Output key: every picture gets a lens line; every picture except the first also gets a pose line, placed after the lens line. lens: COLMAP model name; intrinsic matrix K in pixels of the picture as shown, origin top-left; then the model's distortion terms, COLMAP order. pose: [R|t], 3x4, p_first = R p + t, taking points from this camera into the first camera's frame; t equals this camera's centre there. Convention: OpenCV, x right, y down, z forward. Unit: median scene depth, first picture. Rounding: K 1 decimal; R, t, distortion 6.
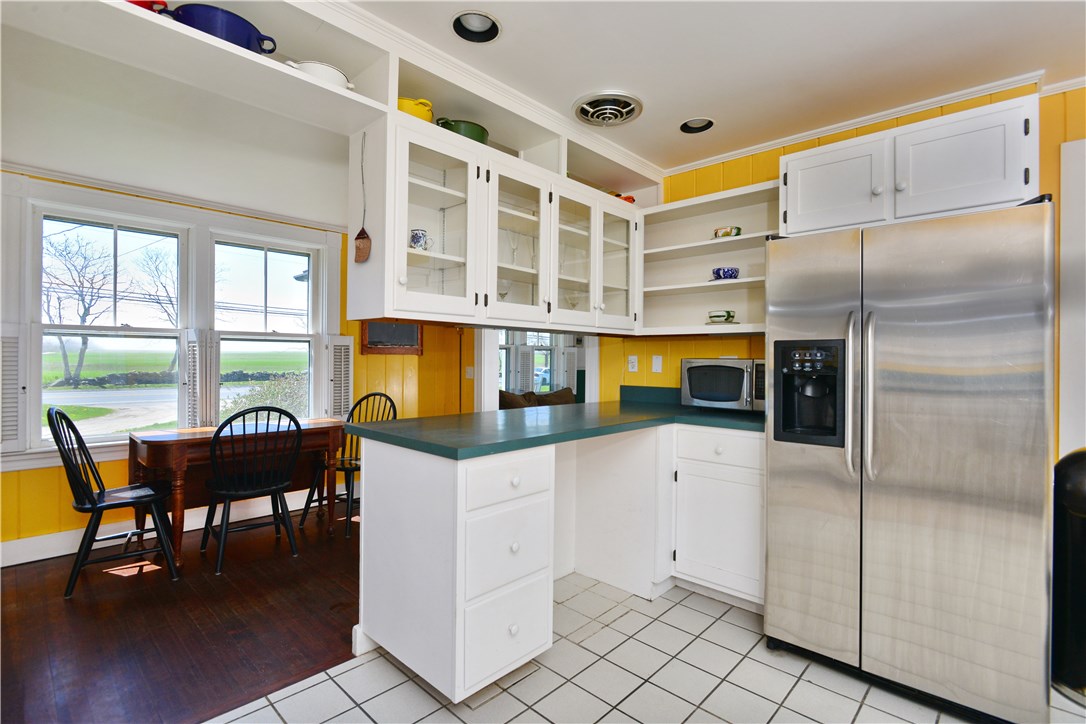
lens RADIAL K [[516.5, 0, 542.5], [0, 516.5, 358.3], [0, 0, 1]] dist [-0.011143, 0.000825]
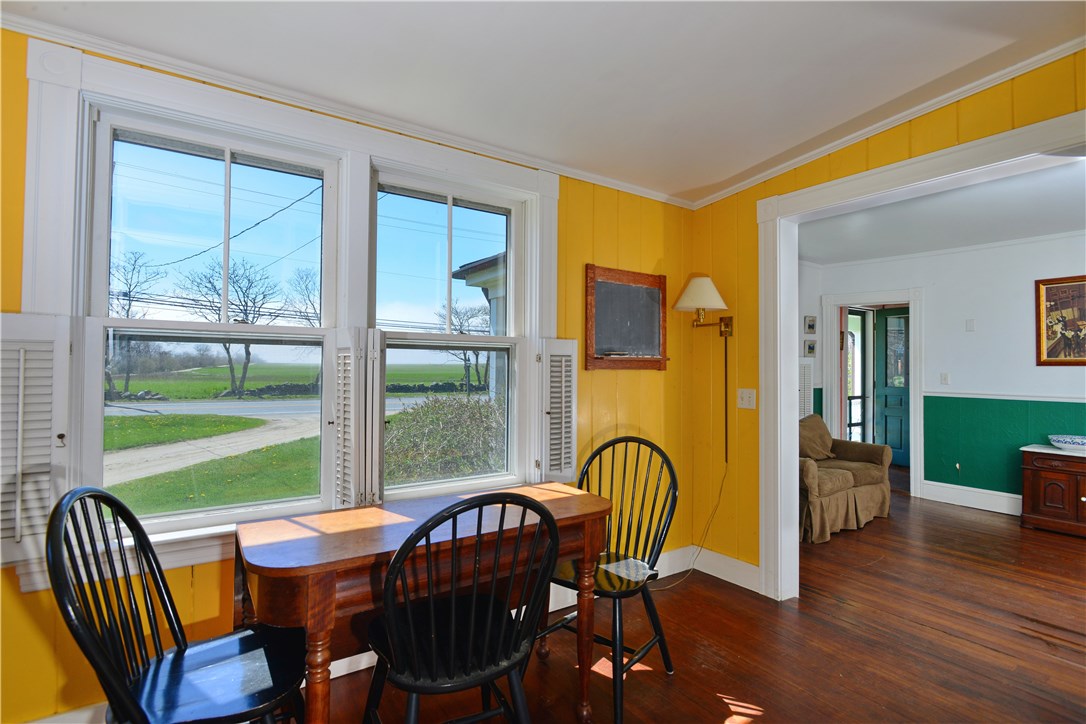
lens RADIAL K [[516.5, 0, 542.5], [0, 516.5, 358.3], [0, 0, 1]] dist [-0.011143, 0.000825]
pose [[0.976918, -0.006178, -0.213527, -0.268290], [0.001412, 0.999747, -0.022466, -0.006982], [0.213611, 0.021646, 0.976679, 0.381382]]
